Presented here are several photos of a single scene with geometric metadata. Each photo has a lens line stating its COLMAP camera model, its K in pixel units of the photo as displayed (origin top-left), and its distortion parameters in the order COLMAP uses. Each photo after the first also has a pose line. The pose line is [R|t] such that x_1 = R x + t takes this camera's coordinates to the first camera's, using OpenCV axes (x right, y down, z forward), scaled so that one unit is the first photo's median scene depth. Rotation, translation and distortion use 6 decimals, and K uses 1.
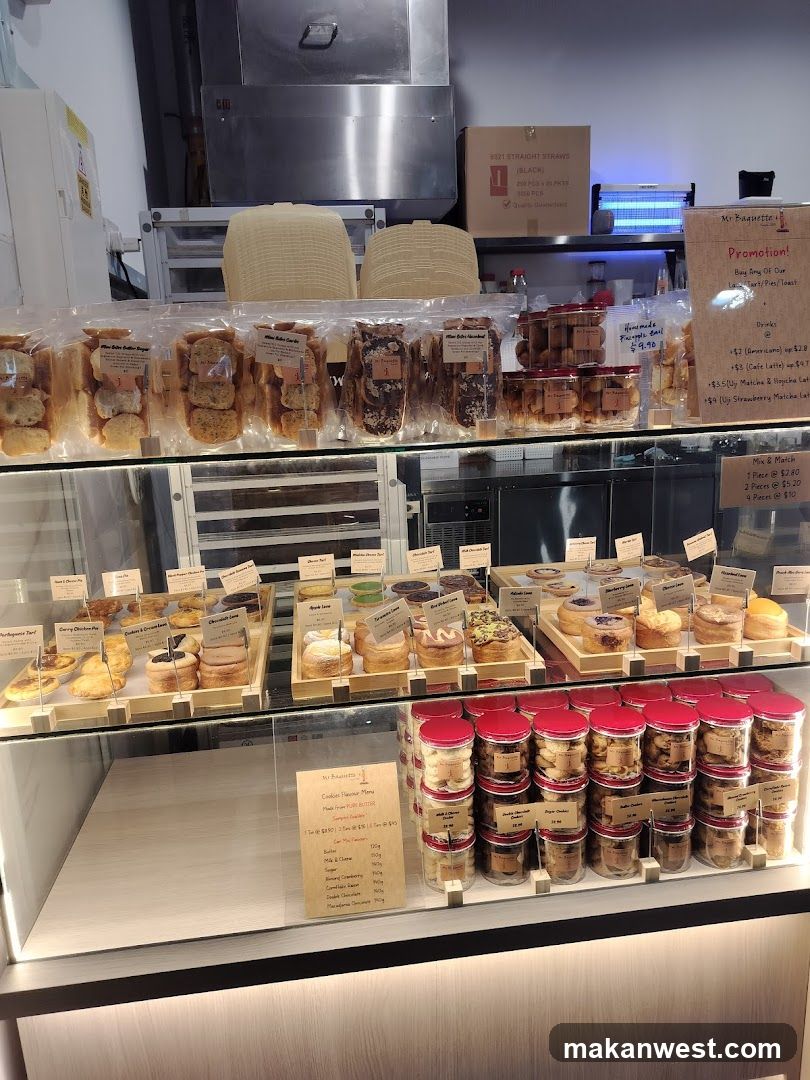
lens RADIAL K [[766.9, 0, 405.0], [0, 766.9, 540.0], [0, 0, 1]] dist [-0.000300, -0.000685]
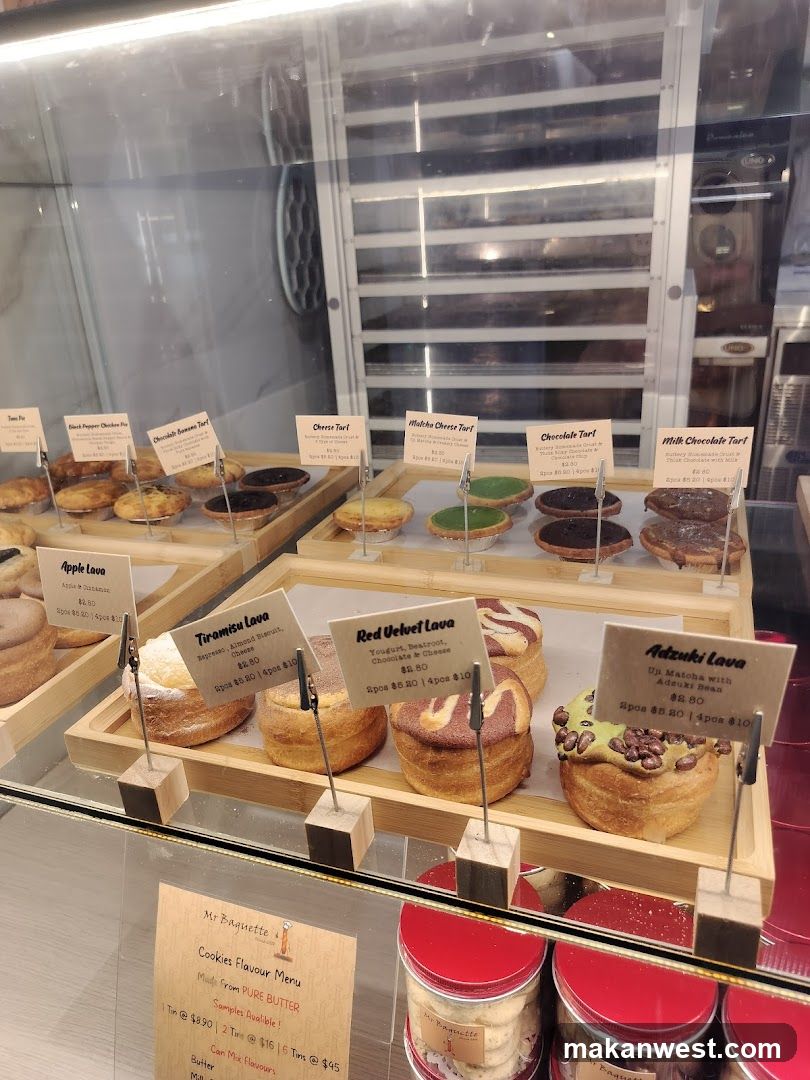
lens RADIAL K [[766.9, 0, 405.0], [0, 766.9, 540.0], [0, 0, 1]] dist [-0.000300, -0.000685]
pose [[0.877794, 0.170725, -0.447583, 0.127342], [-0.075817, 0.972073, 0.222095, -0.011828], [0.473000, -0.161019, 0.866224, 0.546624]]
